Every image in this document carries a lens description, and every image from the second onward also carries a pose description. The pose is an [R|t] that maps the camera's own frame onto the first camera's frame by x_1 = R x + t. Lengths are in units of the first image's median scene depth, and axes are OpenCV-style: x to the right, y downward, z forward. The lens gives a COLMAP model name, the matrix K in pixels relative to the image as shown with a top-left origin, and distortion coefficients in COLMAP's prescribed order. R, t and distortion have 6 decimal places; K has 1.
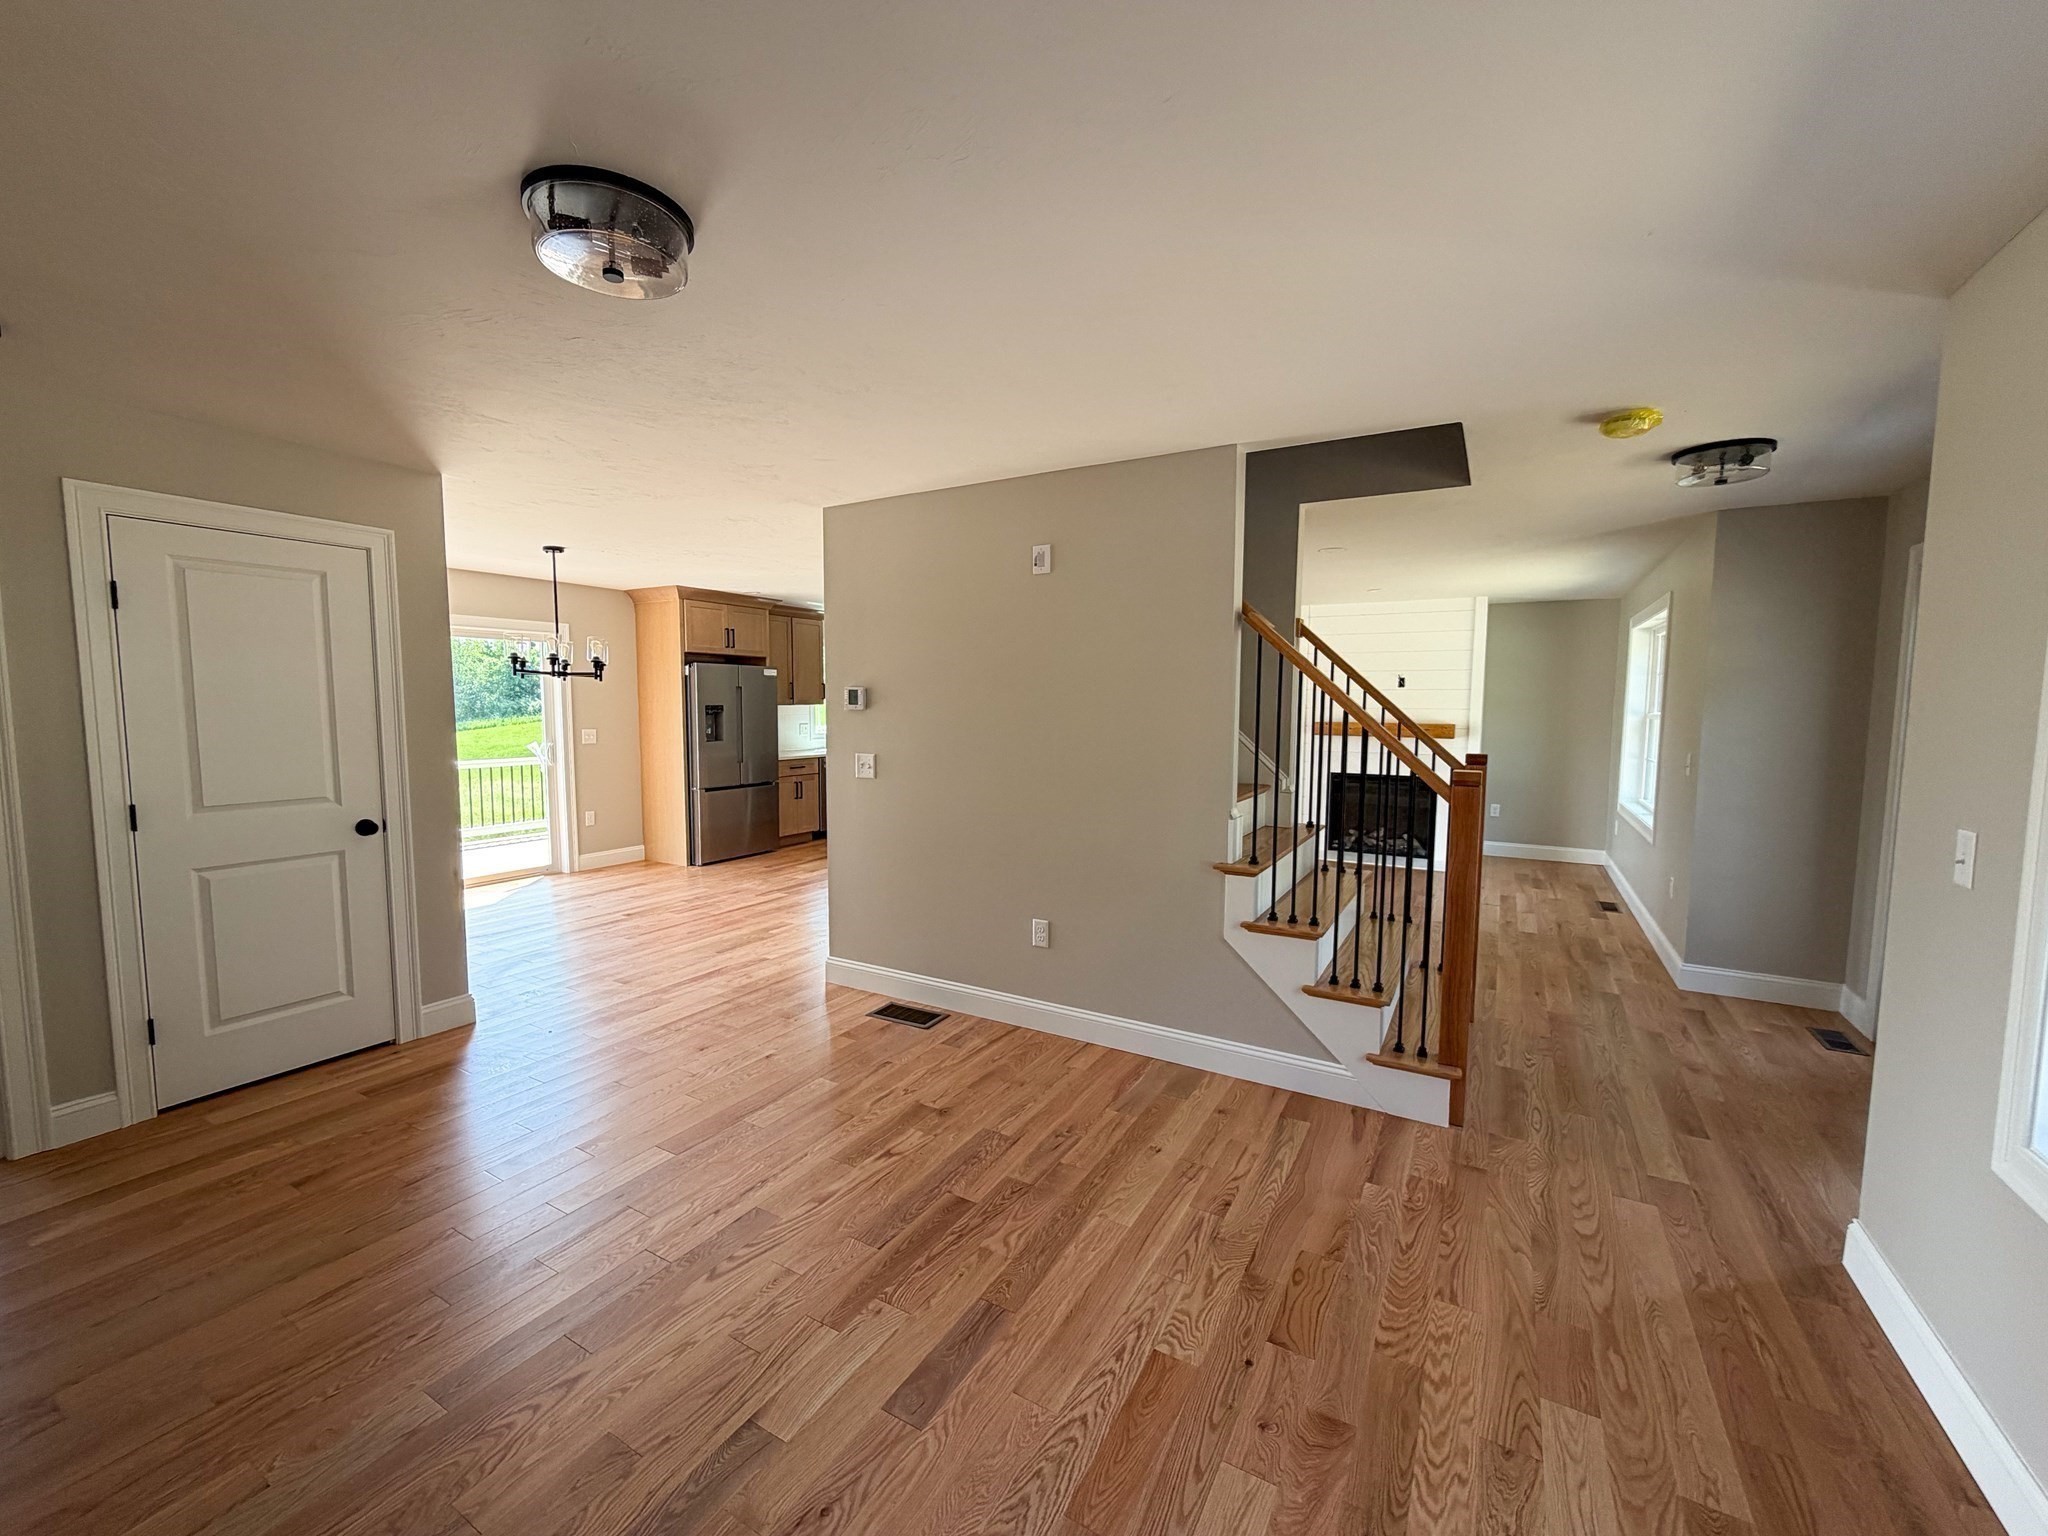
lens RADIAL K [[814.3, 0, 1027.1], [0, 814.3, 771.9], [0, 0, 1]] dist [-0.000219, 0.000007]
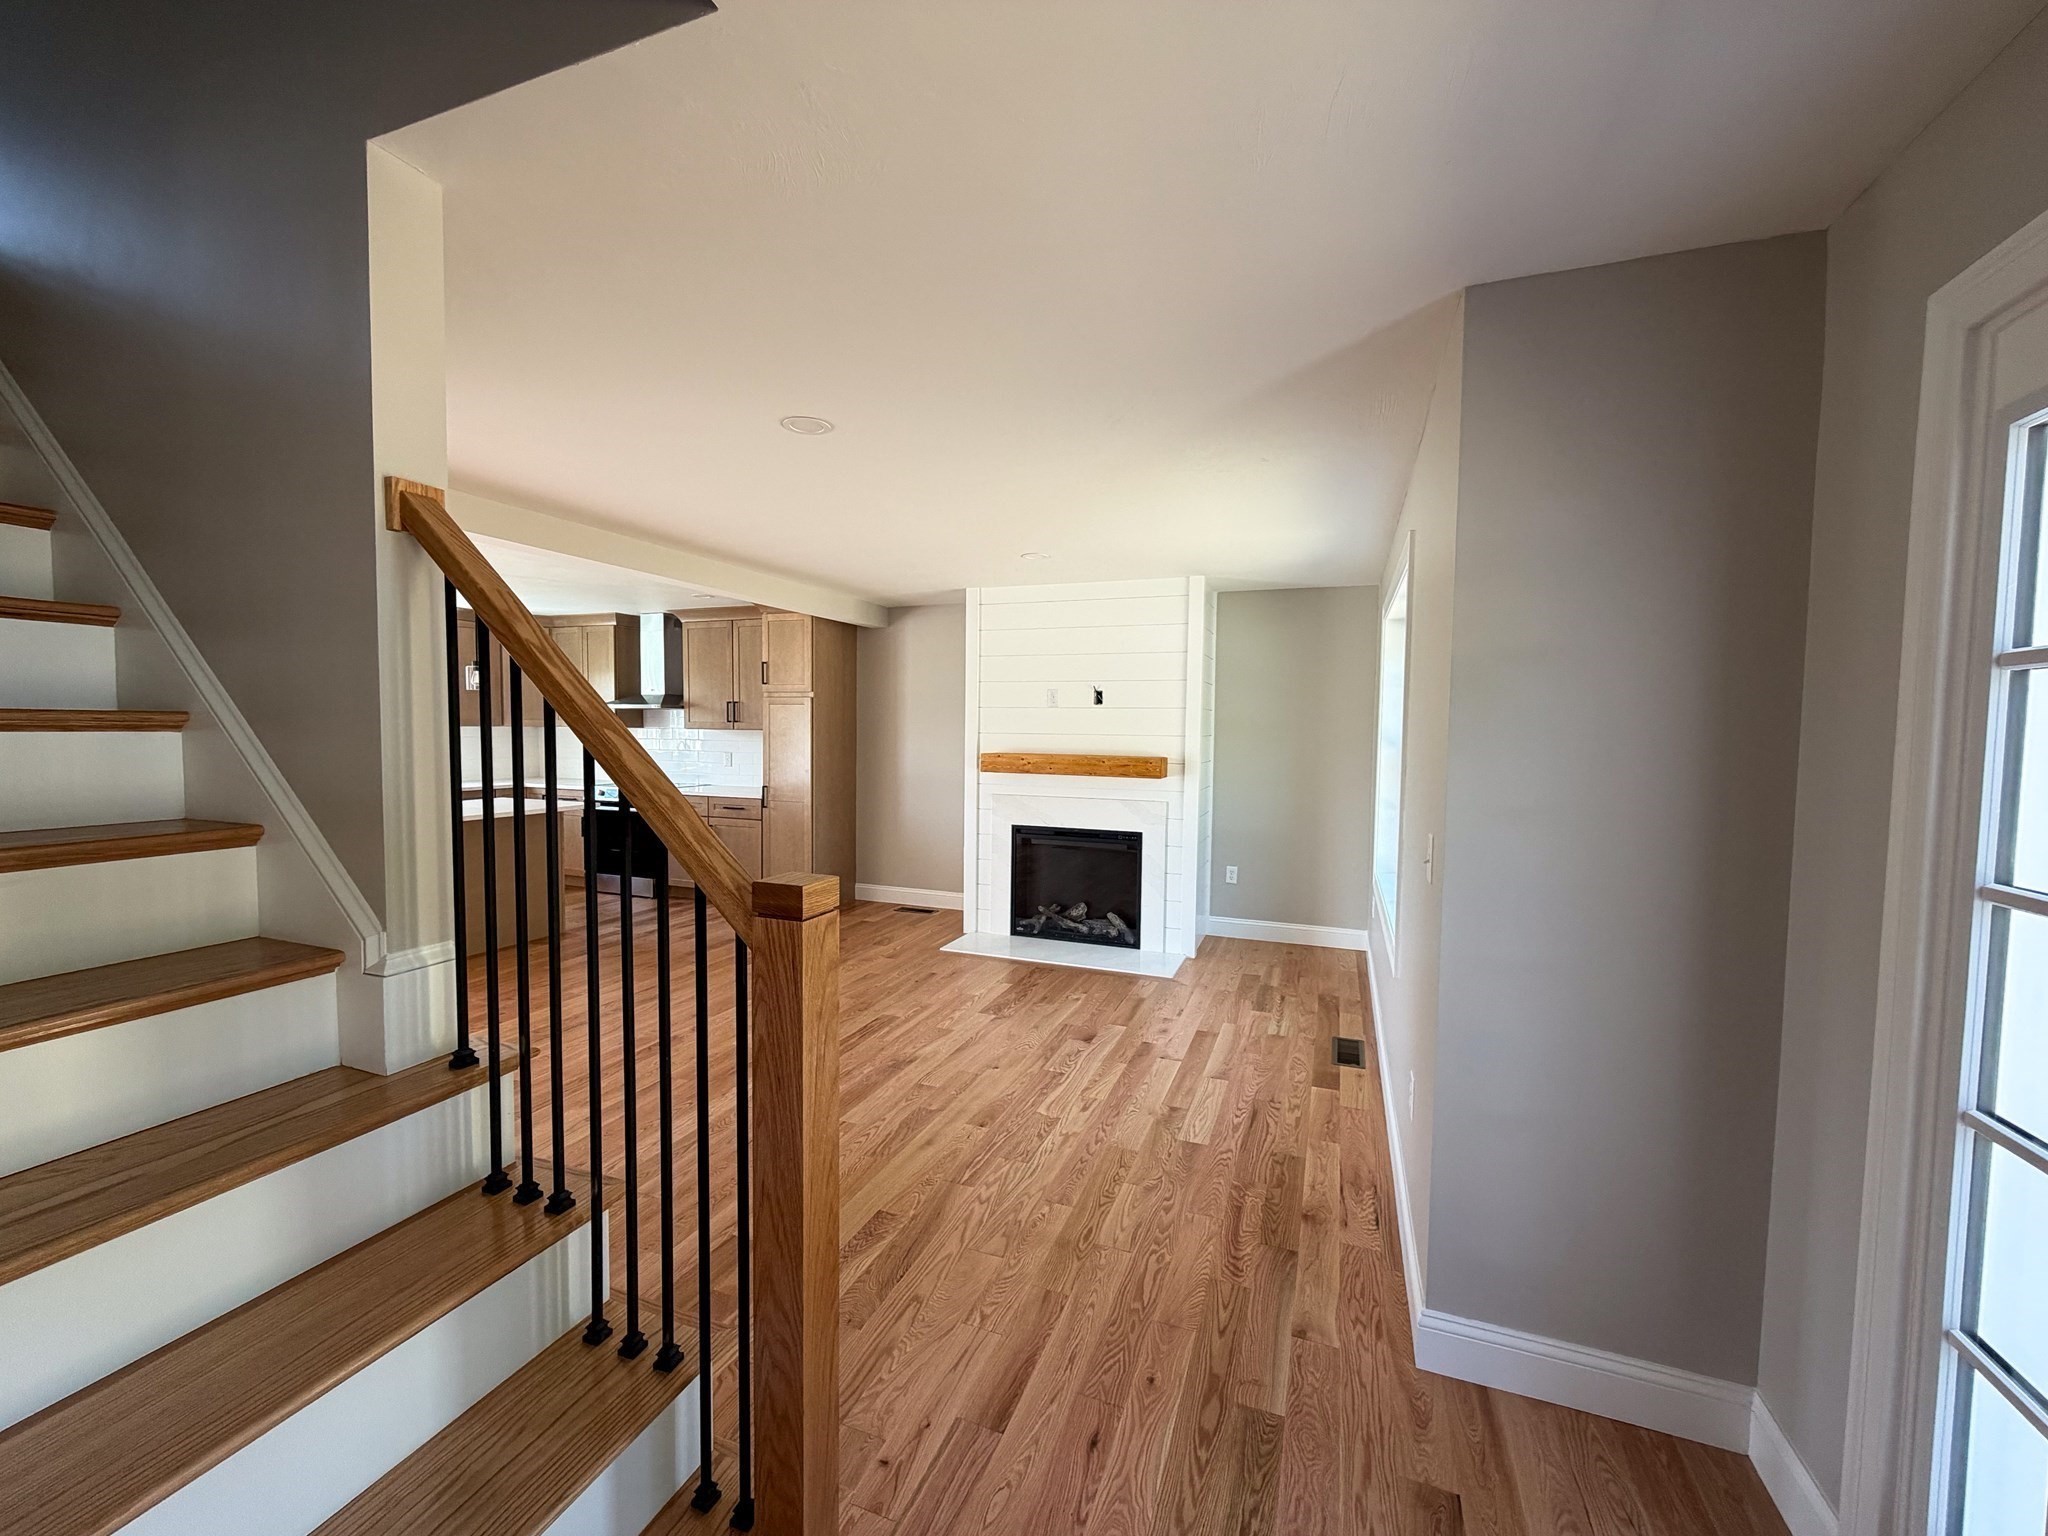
lens RADIAL K [[814.3, 0, 1027.1], [0, 814.3, 771.9], [0, 0, 1]] dist [-0.000219, 0.000007]
pose [[0.986228, -0.004997, 0.165318, 0.676914], [0.009941, 0.999527, -0.029092, -0.062075], [-0.165094, 0.030335, 0.985811, 0.766137]]
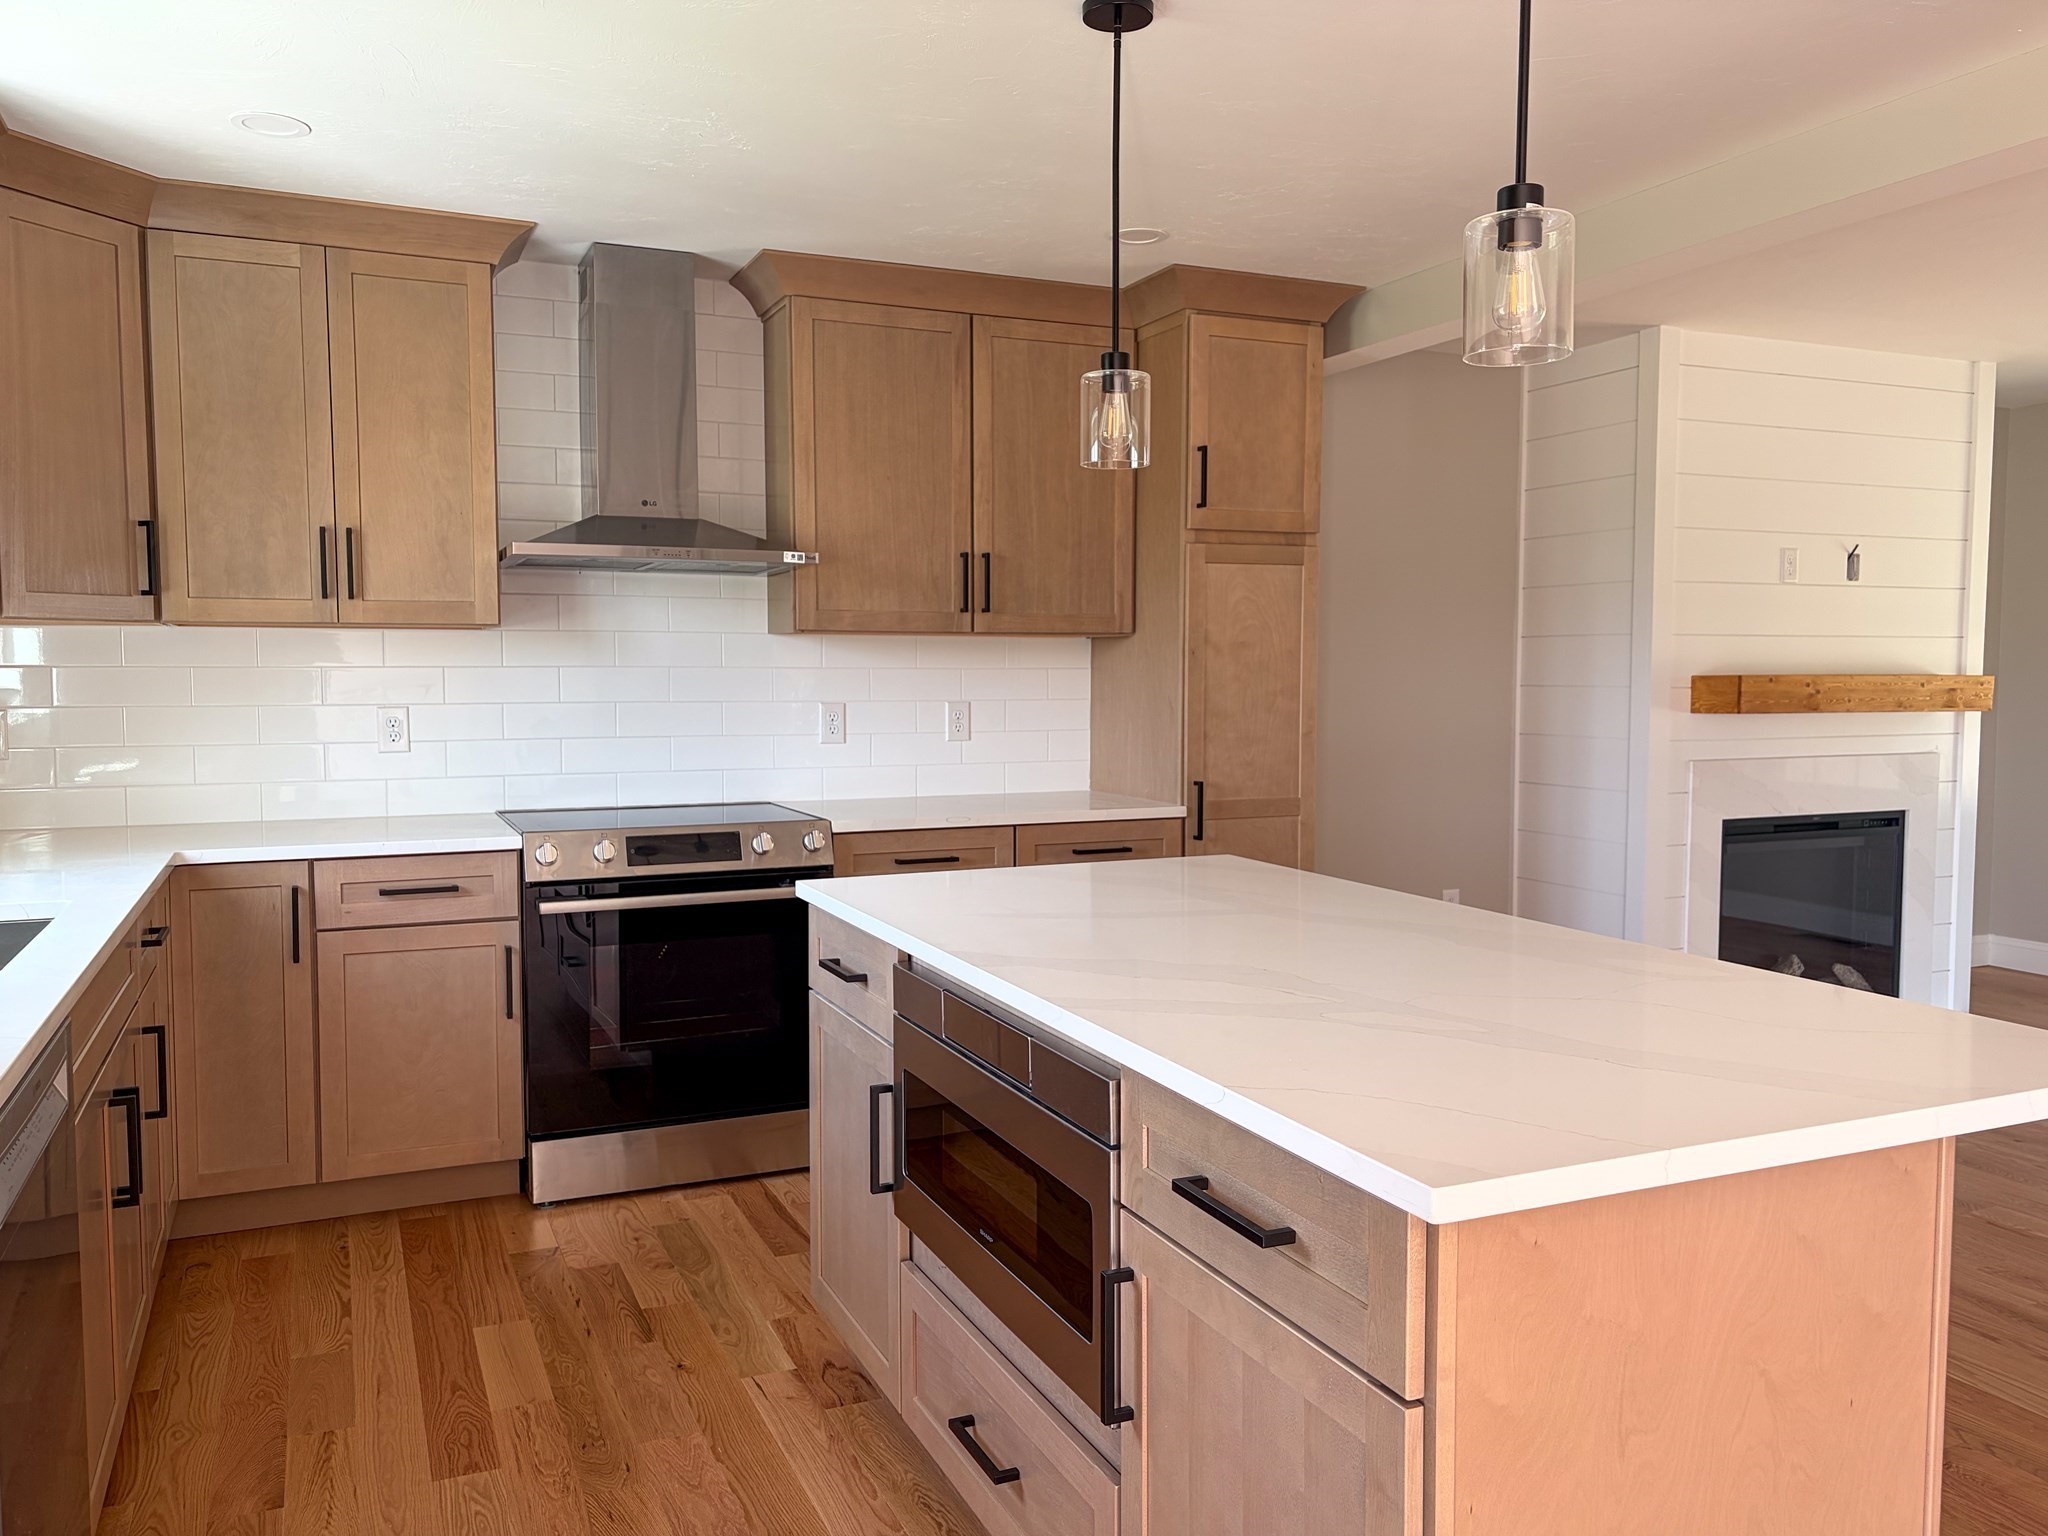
lens RADIAL K [[1584.0, 0, 1020.0], [0, 1584.0, 771.1], [0, 0, 1]] dist [0.078681, -0.111056]
pose [[0.584167, -0.064241, 0.809087, -0.888900], [0.075438, 0.996845, 0.024682, -0.150292], [-0.808120, 0.046617, 0.587170, 2.104311]]
